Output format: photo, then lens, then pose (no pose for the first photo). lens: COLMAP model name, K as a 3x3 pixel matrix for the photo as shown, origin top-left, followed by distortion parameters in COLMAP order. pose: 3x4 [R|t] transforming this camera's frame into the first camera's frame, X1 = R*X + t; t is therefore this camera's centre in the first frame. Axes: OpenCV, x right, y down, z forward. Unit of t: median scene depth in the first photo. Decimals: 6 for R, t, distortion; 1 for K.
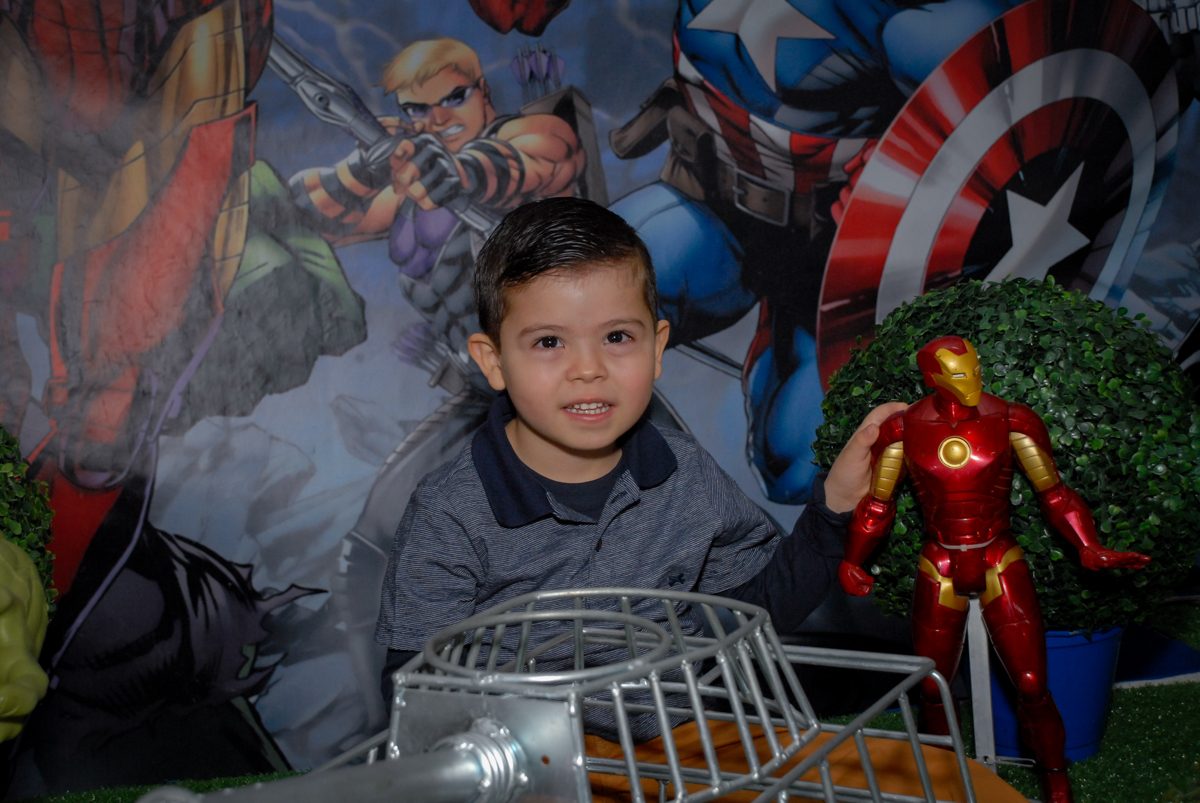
lens RADIAL K [[2362.2, 0, 598.6], [0, 2362.2, 430.8], [0, 0, 1]] dist [0.355342, 1.314212]
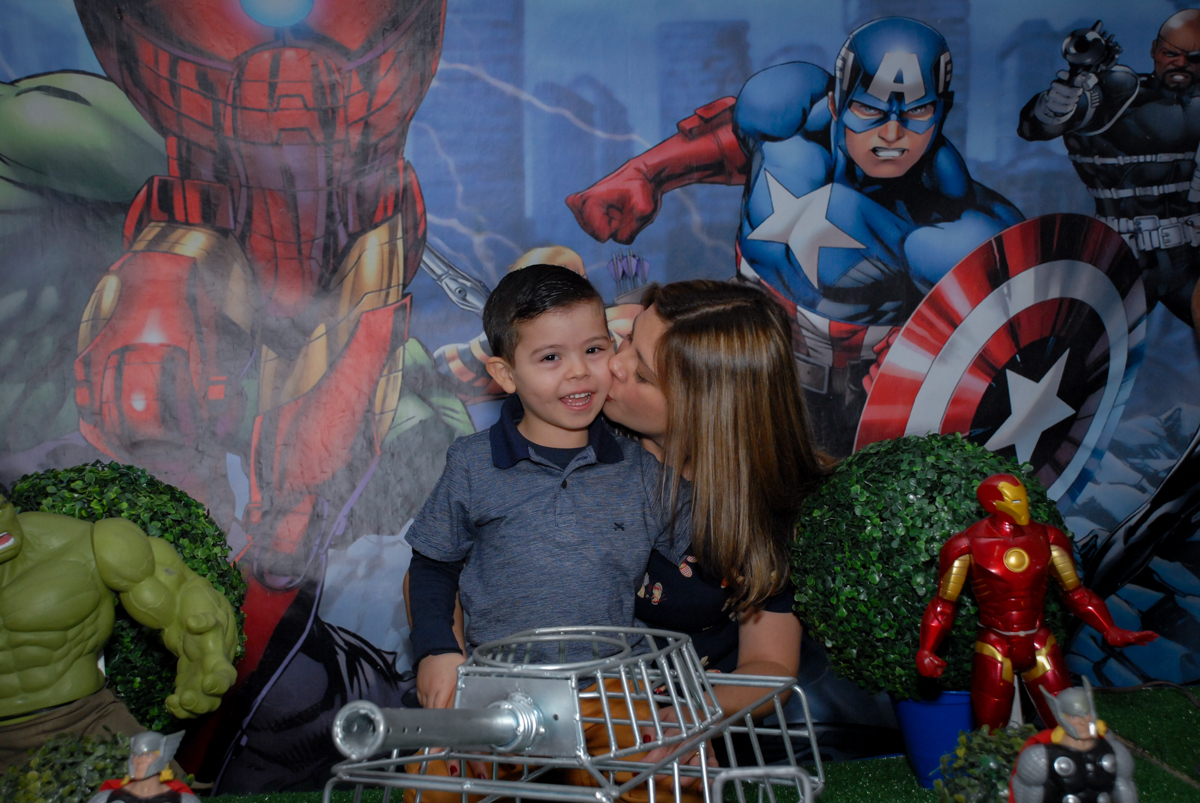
lens RADIAL K [[2362.2, 0, 598.6], [0, 2362.2, 430.8], [0, 0, 1]] dist [0.355342, 1.314212]
pose [[0.997094, 0.017086, -0.074239, 0.055206], [-0.022142, 0.997452, -0.067823, 0.021883], [0.072891, 0.069269, 0.994931, -0.265374]]
